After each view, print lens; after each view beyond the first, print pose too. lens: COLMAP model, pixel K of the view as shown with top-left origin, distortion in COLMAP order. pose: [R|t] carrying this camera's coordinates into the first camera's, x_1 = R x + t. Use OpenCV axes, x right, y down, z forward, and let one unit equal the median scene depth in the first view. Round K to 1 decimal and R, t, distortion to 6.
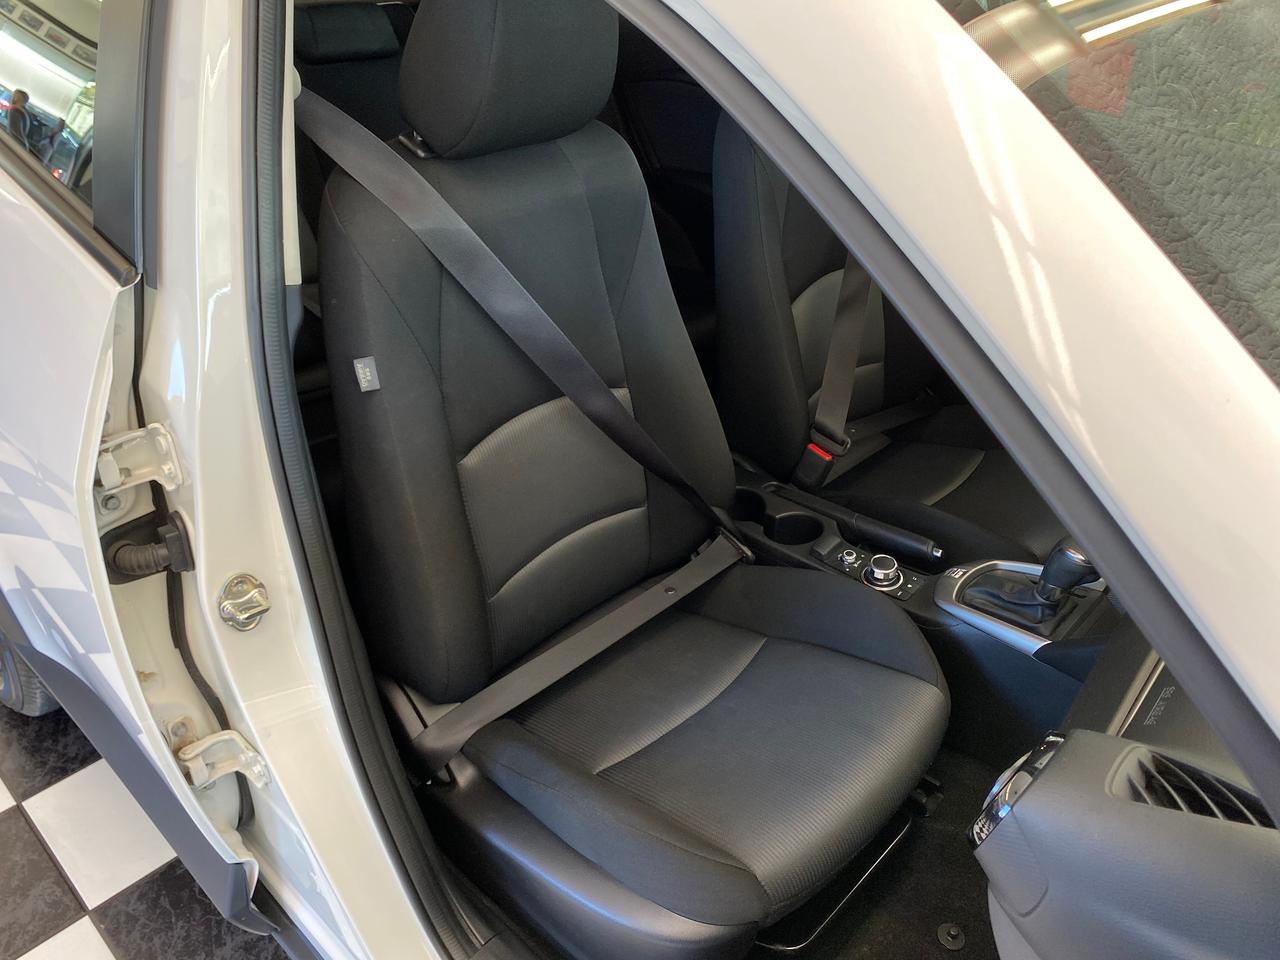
lens RADIAL K [[946.4, 0, 642.2], [0, 946.4, 478.8], [0, 0, 1]] dist [0.012544, -0.006658]
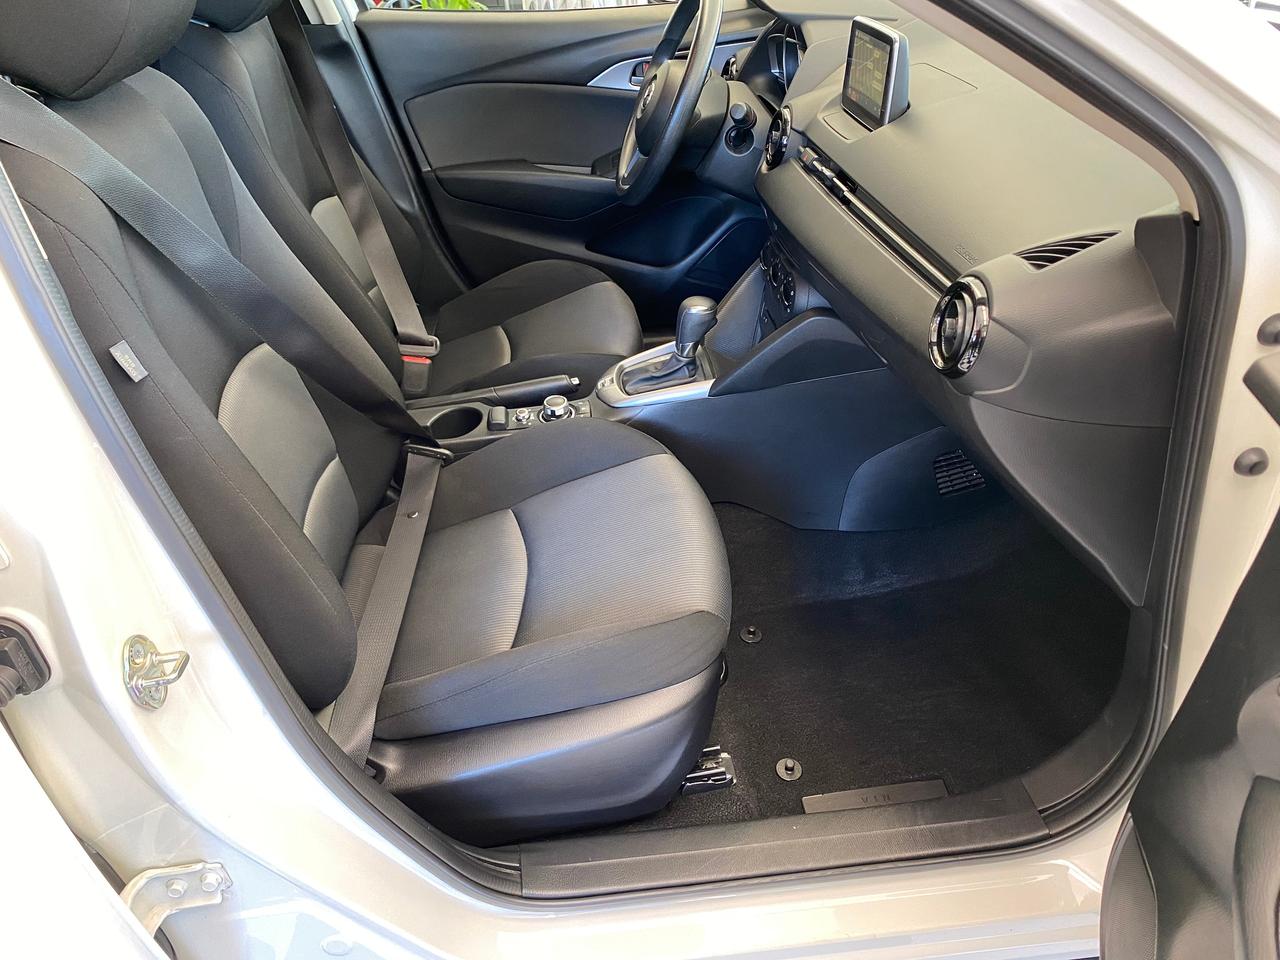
lens RADIAL K [[946.4, 0, 639.6], [0, 946.4, 470.9], [0, 0, 1]] dist [0.012544, -0.006658]
pose [[0.650479, -0.439008, 0.619798, -0.412224], [0.446248, 0.881235, 0.155848, 0.030873], [-0.614605, 0.175208, 0.769131, 0.087773]]
